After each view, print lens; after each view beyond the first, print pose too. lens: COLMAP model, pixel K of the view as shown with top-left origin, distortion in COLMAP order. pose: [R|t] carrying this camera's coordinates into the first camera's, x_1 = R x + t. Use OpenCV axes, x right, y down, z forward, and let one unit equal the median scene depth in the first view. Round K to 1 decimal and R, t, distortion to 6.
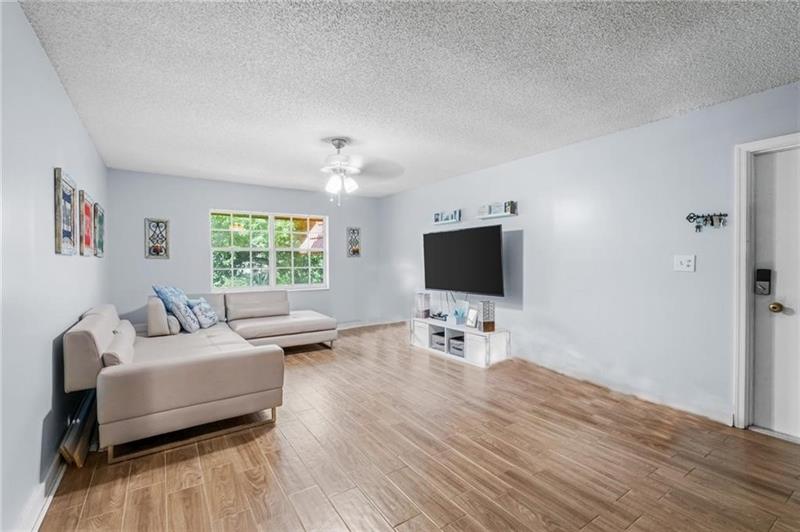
lens RADIAL K [[366.5, 0, 402.3], [0, 366.5, 261.3], [0, 0, 1]] dist [-0.007812, -0.000208]
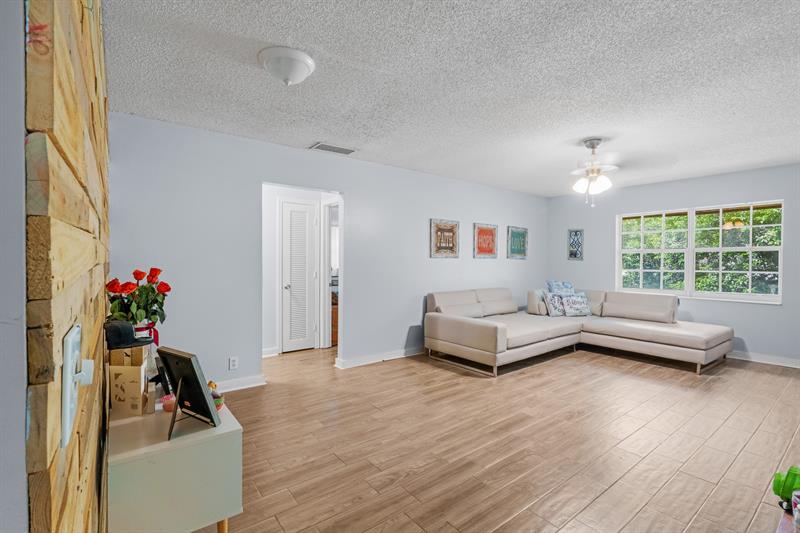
lens RADIAL K [[366.5, 0, 402.3], [0, 366.5, 261.8], [0, 0, 1]] dist [-0.007812, -0.000208]
pose [[0.058834, 0.005901, -0.998250, 0.982769], [-0.008025, 0.999953, 0.005438, -0.005976], [0.998236, 0.007691, 0.058879, 0.539963]]
